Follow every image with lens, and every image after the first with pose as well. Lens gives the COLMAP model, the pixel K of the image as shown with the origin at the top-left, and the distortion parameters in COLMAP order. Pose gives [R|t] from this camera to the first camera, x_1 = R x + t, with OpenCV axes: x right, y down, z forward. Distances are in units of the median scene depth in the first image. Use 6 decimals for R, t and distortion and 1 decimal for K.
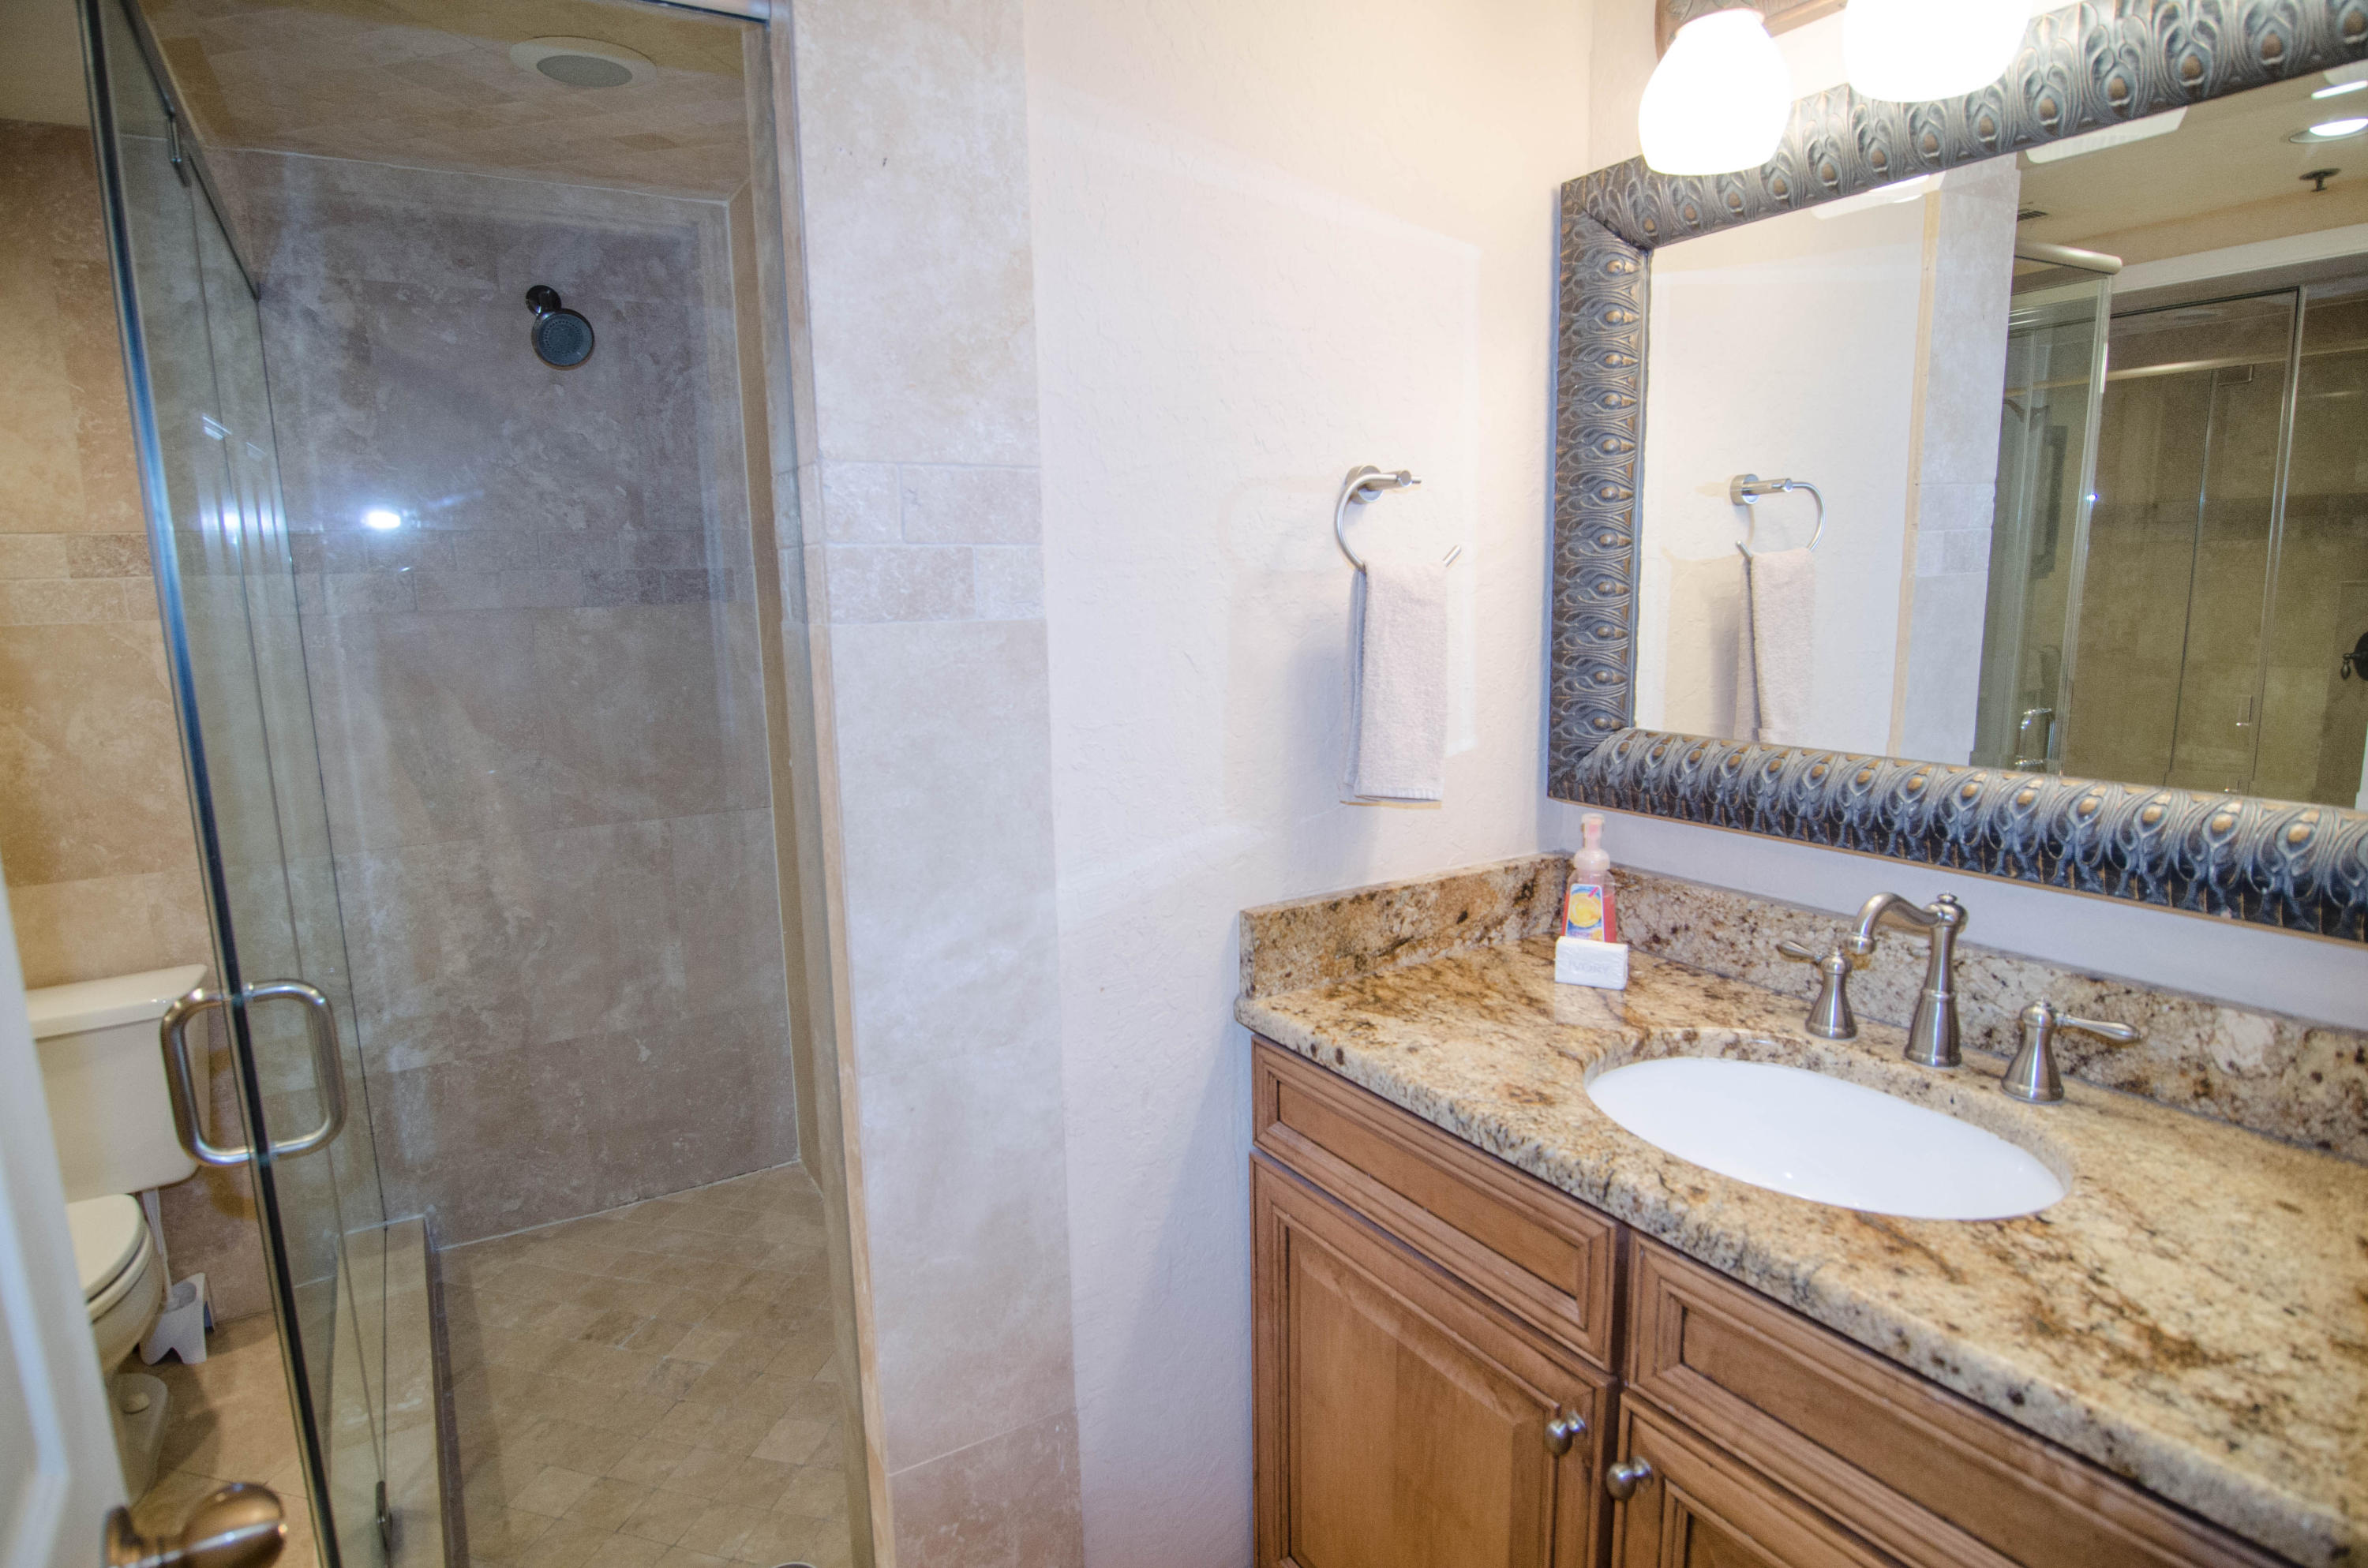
lens RADIAL K [[1260.2, 0, 1180.9], [0, 1260.2, 803.6], [0, 0, 1]] dist [-0.013034, -0.002924]
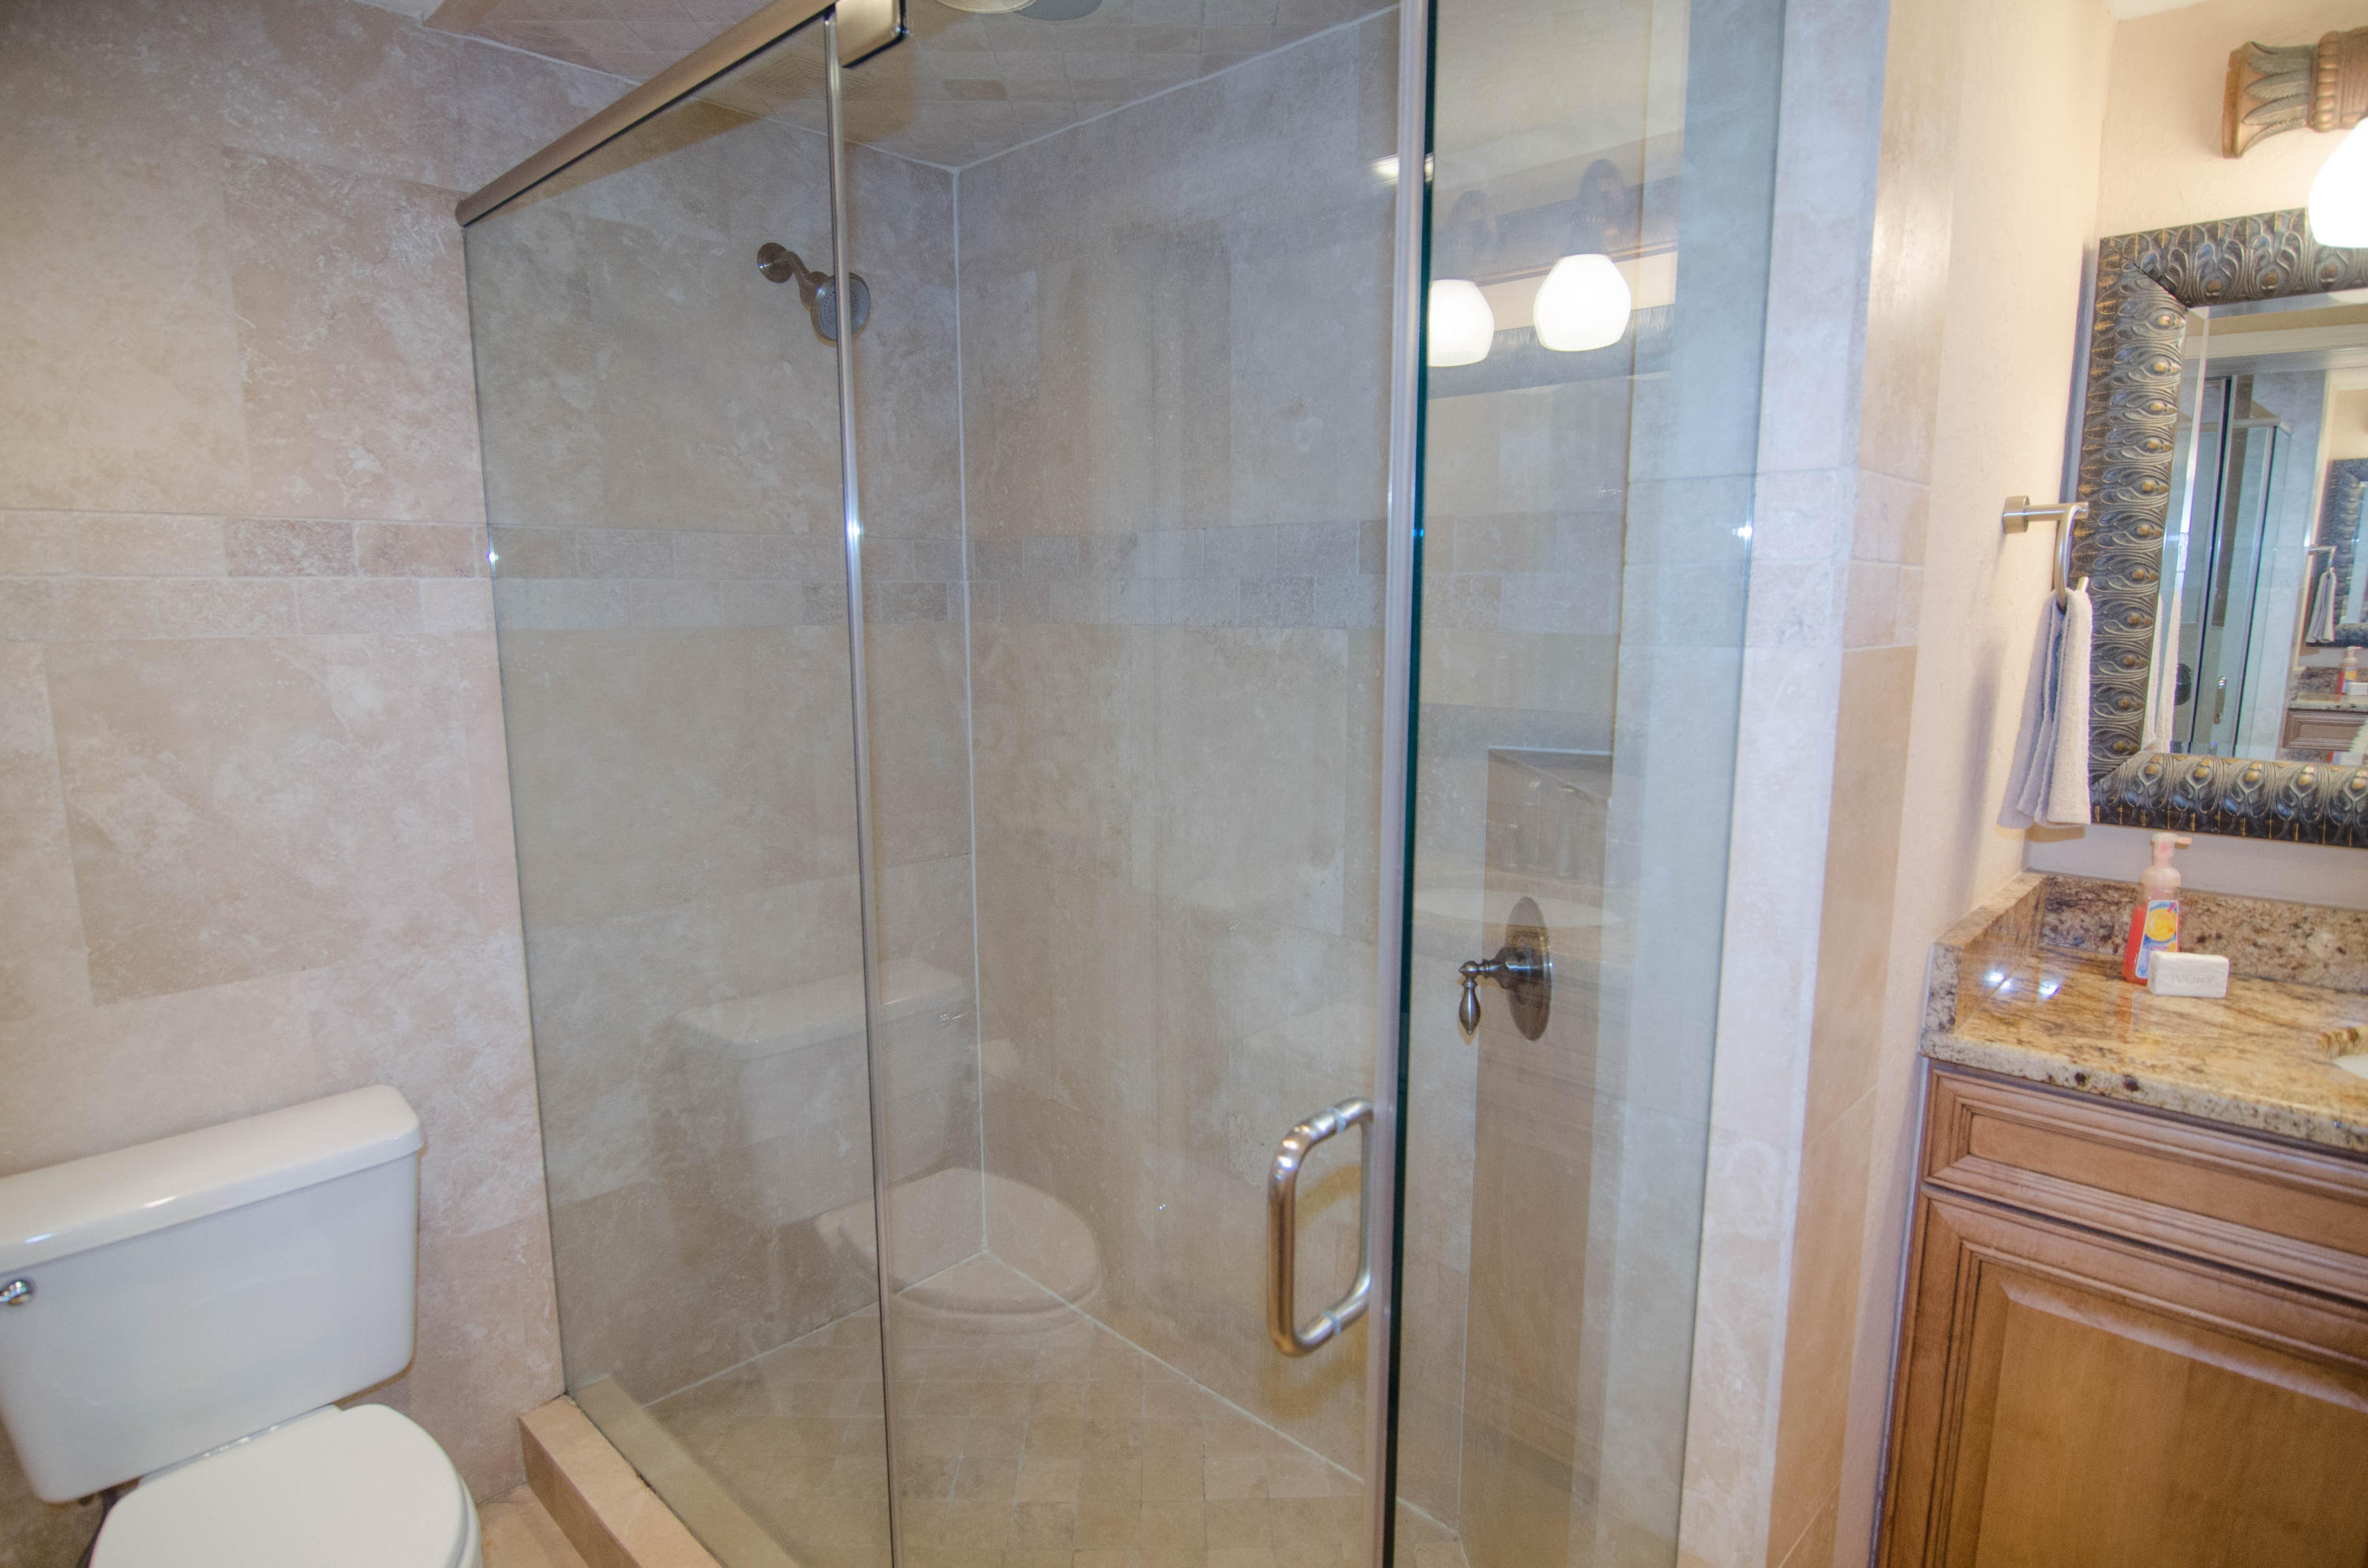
lens RADIAL K [[1260.2, 0, 1180.9], [0, 1260.2, 803.6], [0, 0, 1]] dist [-0.013034, -0.002924]
pose [[0.966939, -0.024157, 0.253862, -0.530577], [0.029363, 0.999429, -0.016738, -0.016910], [-0.253312, 0.023638, 0.967096, 0.139865]]
